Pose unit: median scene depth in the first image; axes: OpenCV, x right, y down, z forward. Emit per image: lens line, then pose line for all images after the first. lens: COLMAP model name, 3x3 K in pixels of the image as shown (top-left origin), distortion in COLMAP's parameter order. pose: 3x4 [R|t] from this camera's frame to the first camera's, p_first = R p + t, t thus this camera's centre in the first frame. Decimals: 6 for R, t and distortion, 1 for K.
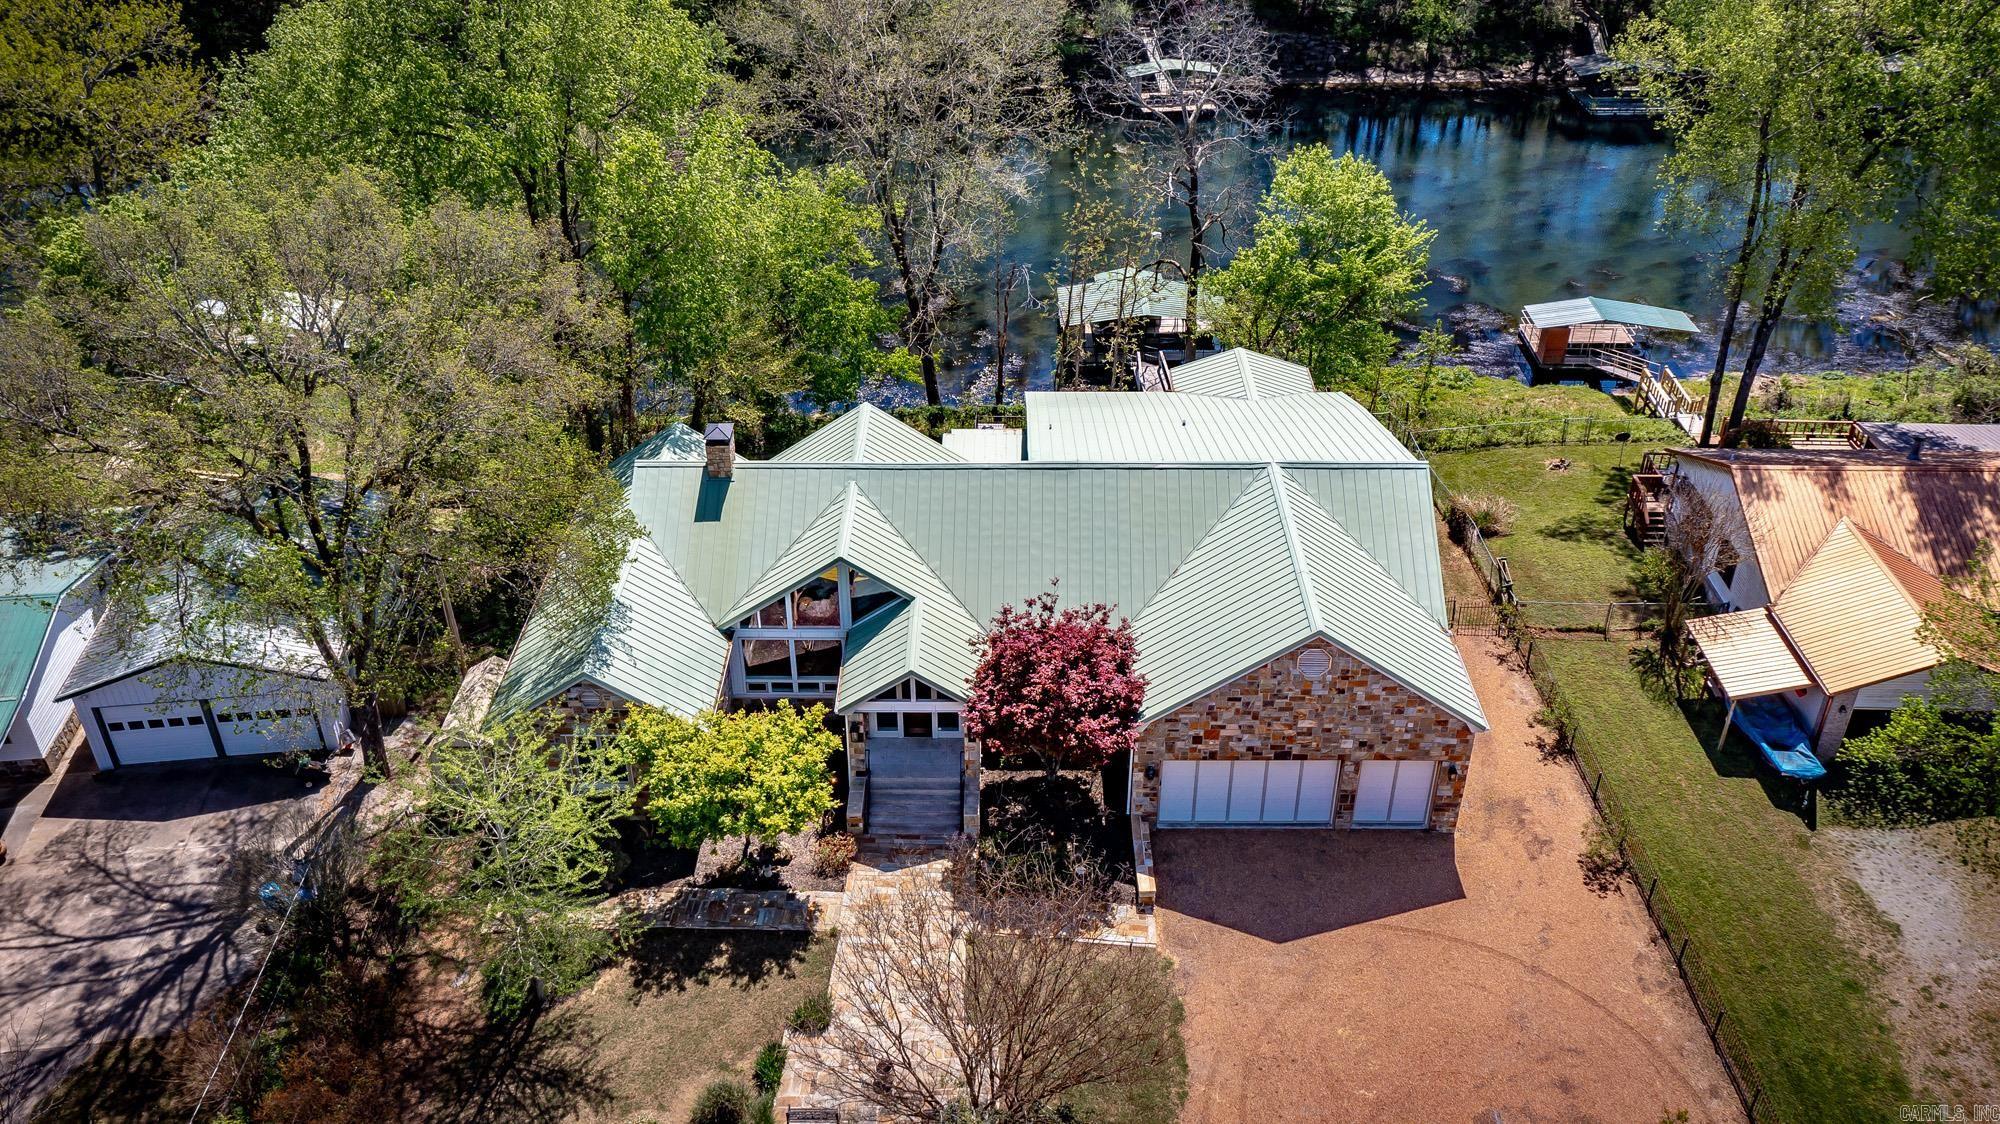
lens RADIAL K [[1587.4, 0, 997.6], [0, 1587.4, 535.1], [0, 0, 1]] dist [0.011614, -0.002293]
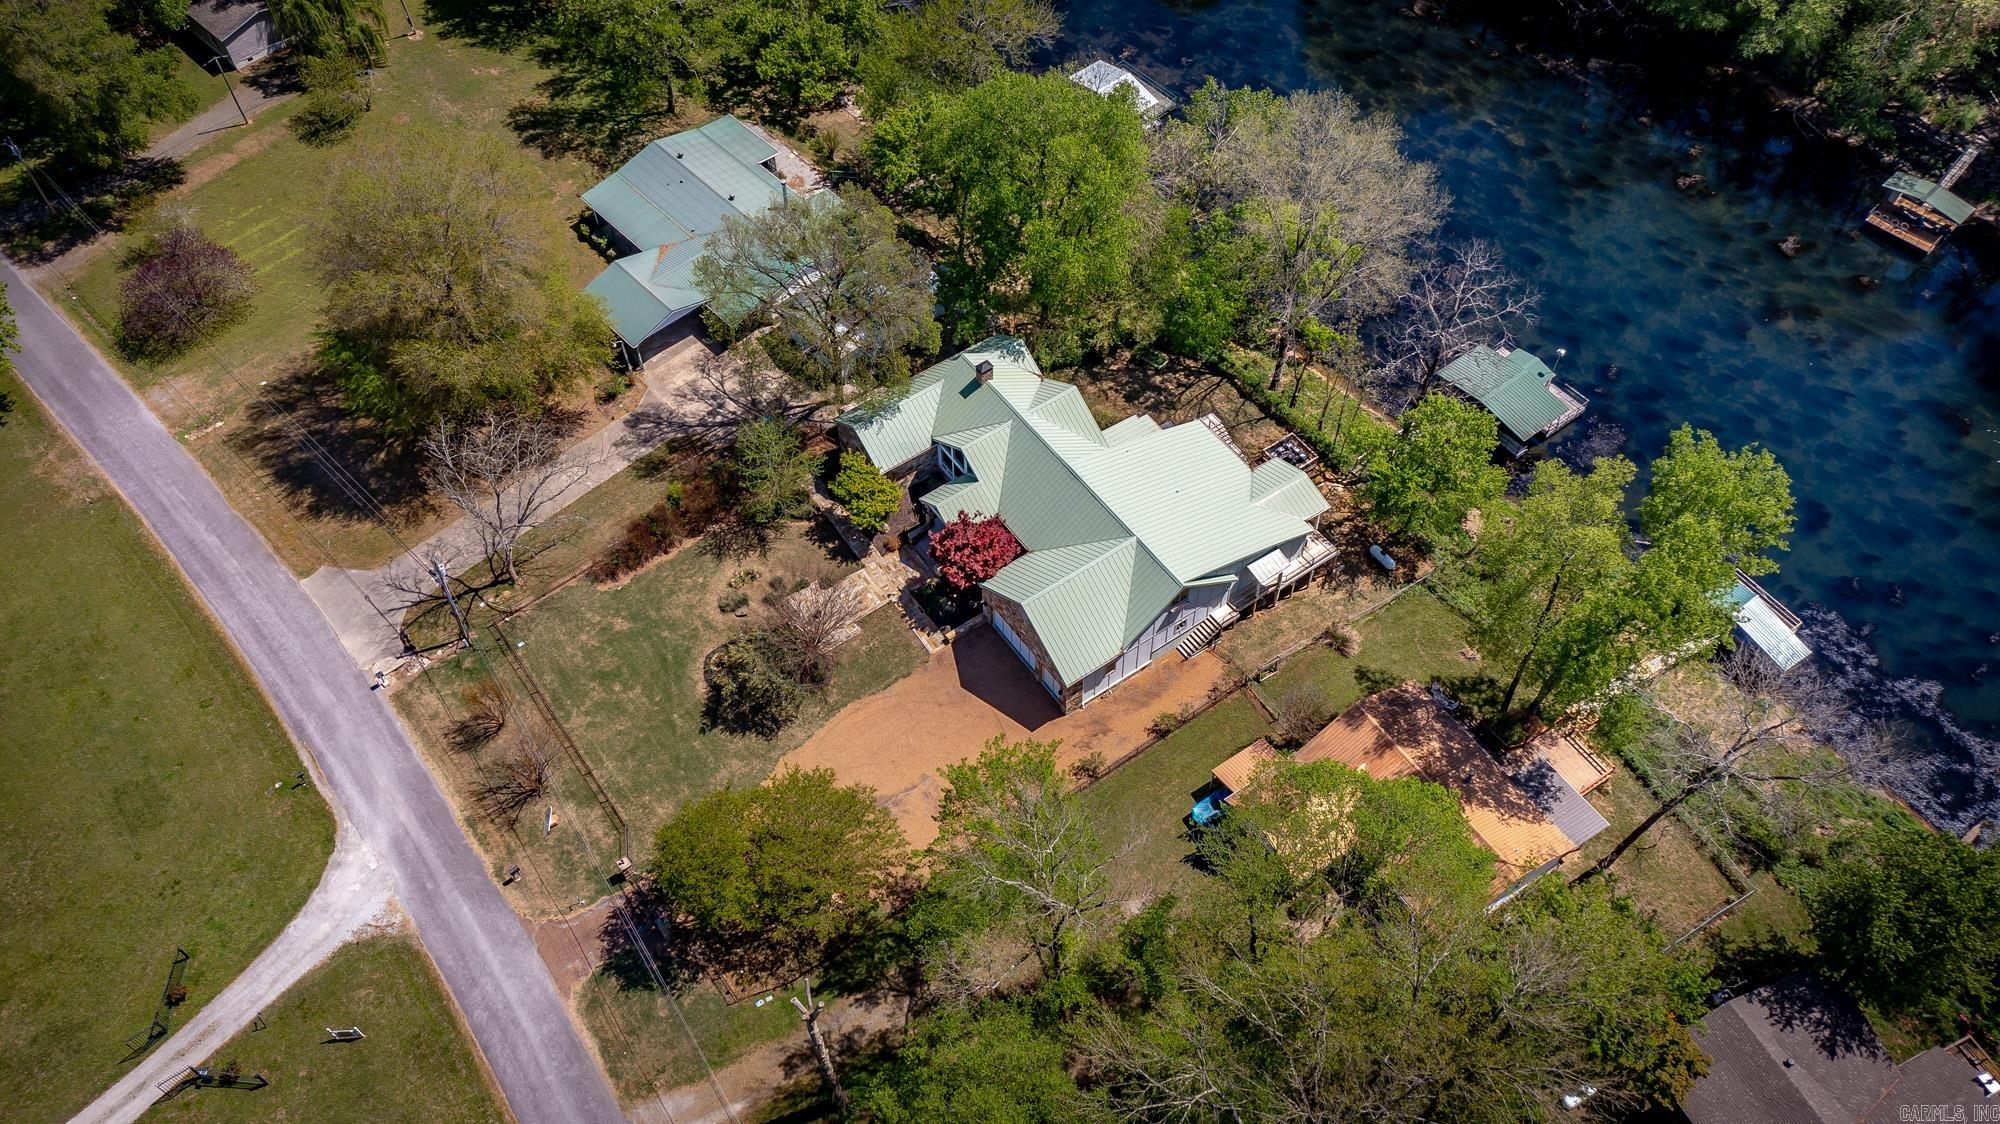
lens RADIAL K [[1665.6, 0, 1000.0], [0, 1665.6, 562.0], [0, 0, 1]] dist [0.002021, 0.002038]
pose [[0.576036, 0.651989, -0.493045, 1.267581], [-0.418728, 0.753379, 0.507038, -1.141585], [0.702032, -0.085620, 0.706979, -0.716296]]
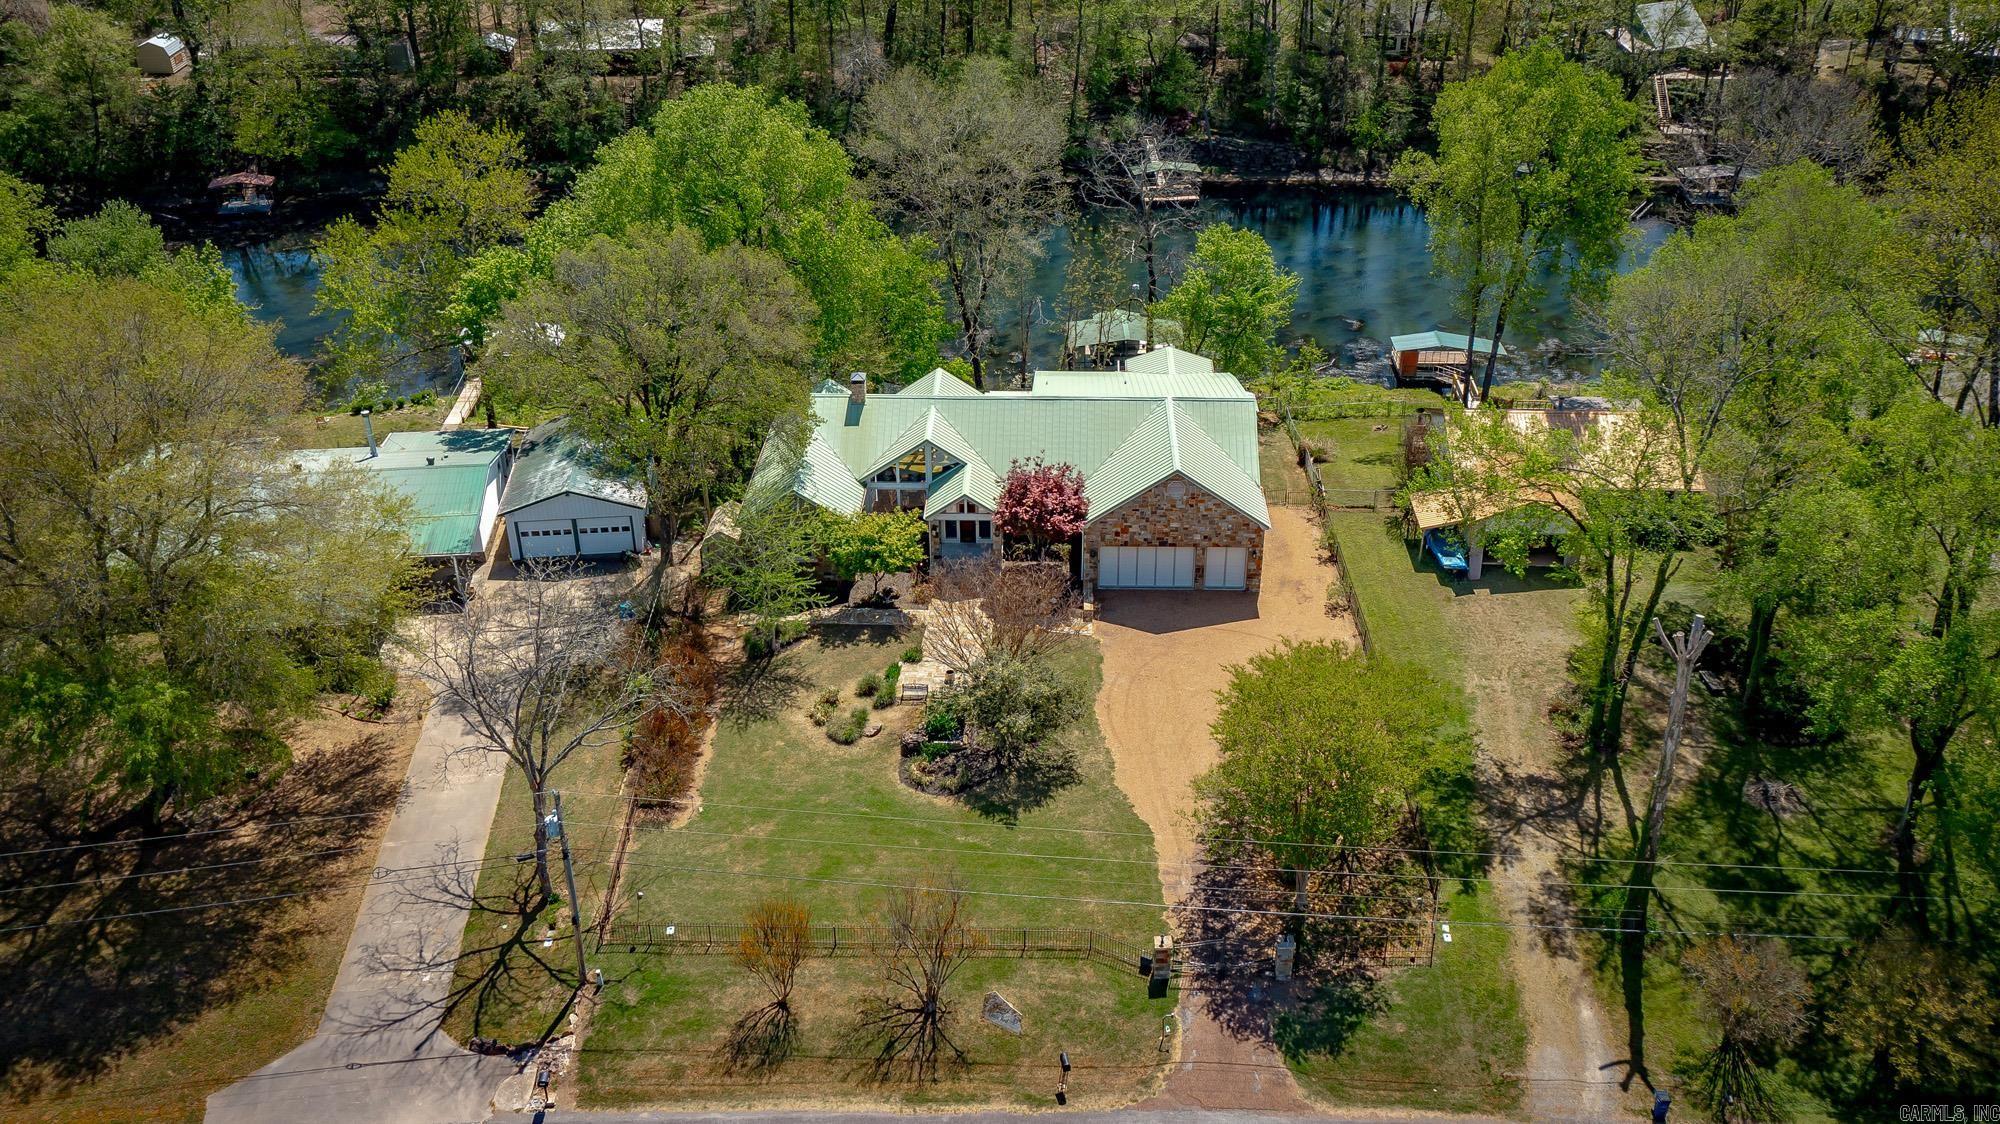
lens RADIAL K [[1671.2, 0, 1070.7], [0, 1671.2, 562.5], [0, 0, 1]] dist [-0.000083, 0.006924]
pose [[0.999922, 0.006687, 0.010568, 0.048883], [-0.006200, 0.998945, -0.045498, 0.245555], [-0.010861, 0.045429, 0.998909, -0.940910]]
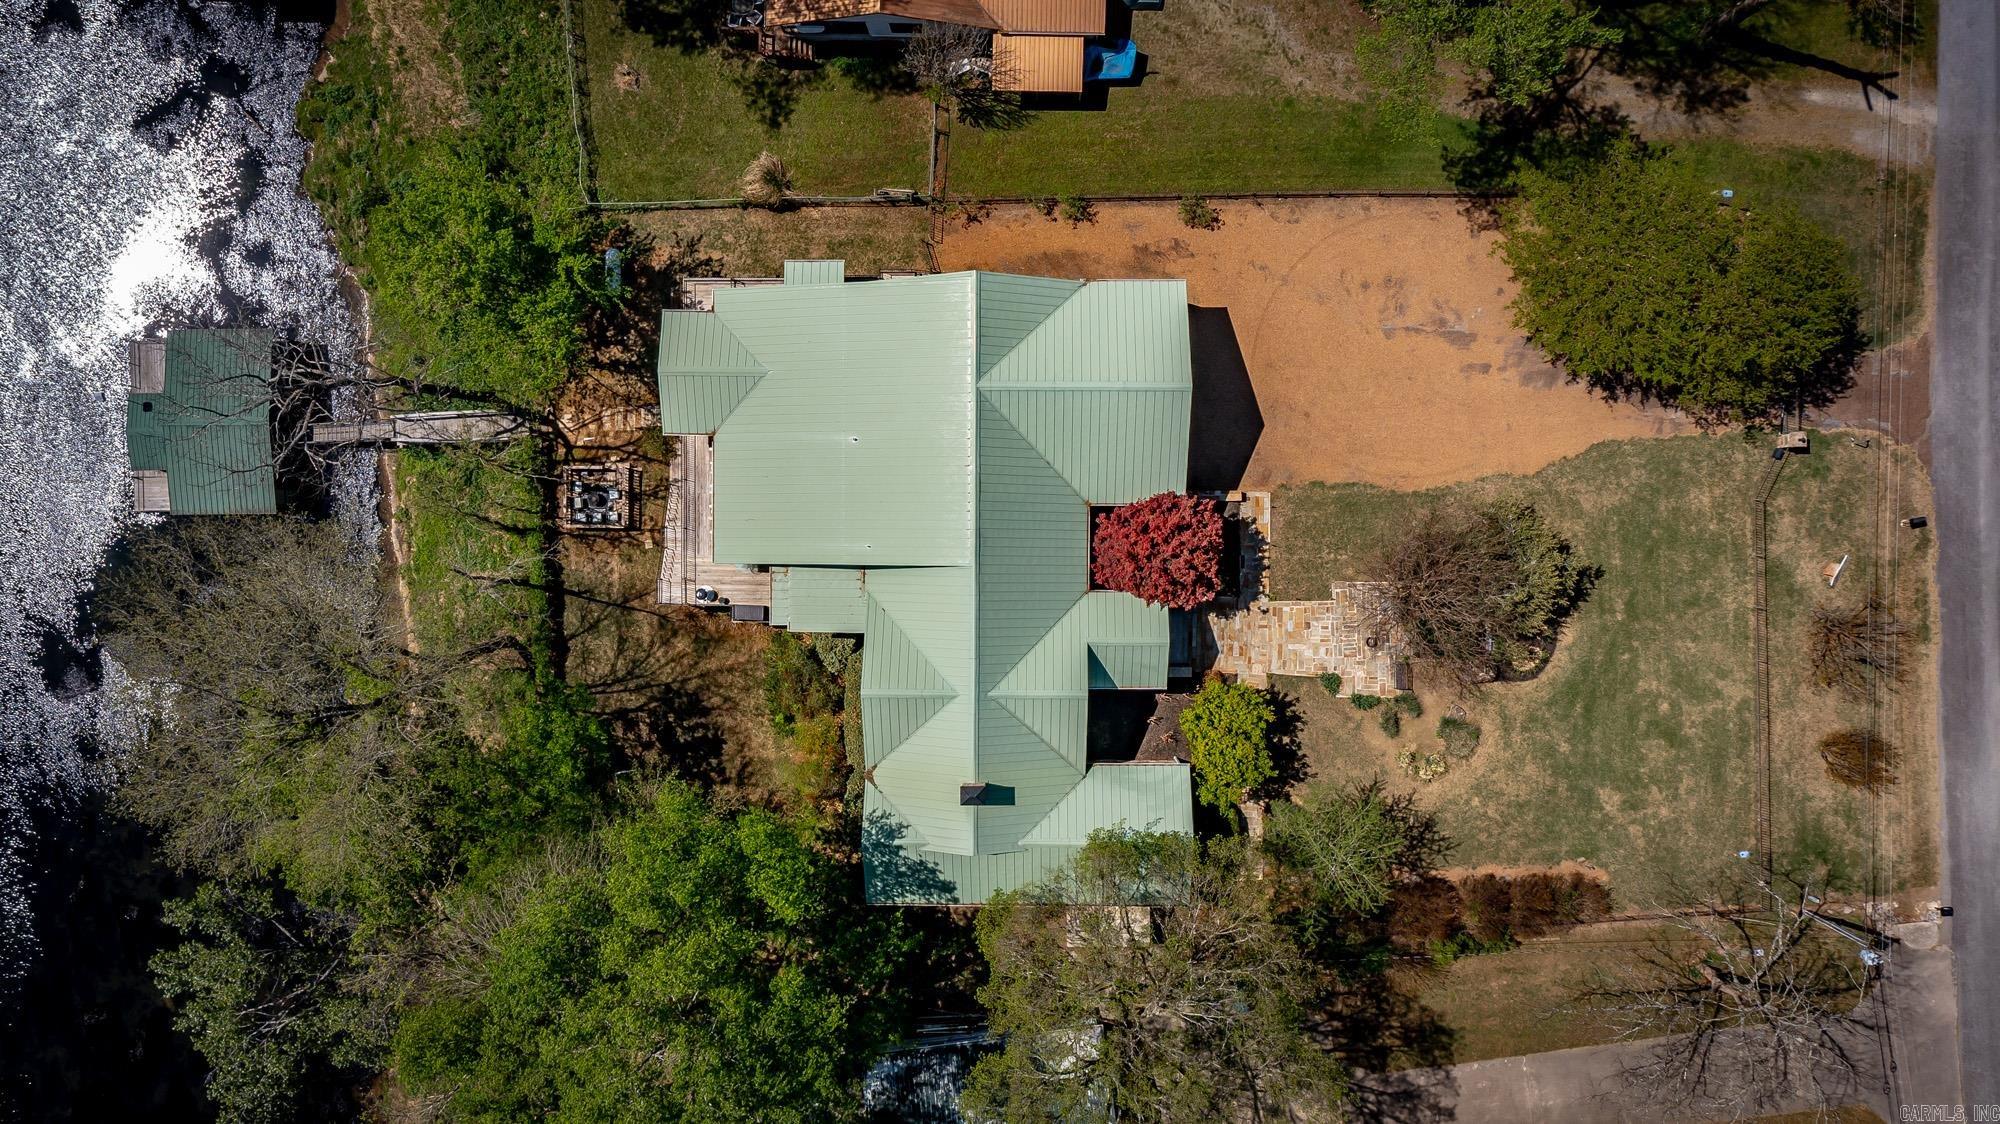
lens RADIAL K [[1587.4, 0, 997.6], [0, 1587.4, 535.1], [0, 0, 1]] dist [0.011614, -0.002293]
pose [[-0.004281, -0.999838, -0.017501, 0.079268], [0.536983, -0.017062, 0.843420, -1.278434], [-0.843582, -0.005787, 0.536969, 0.291444]]
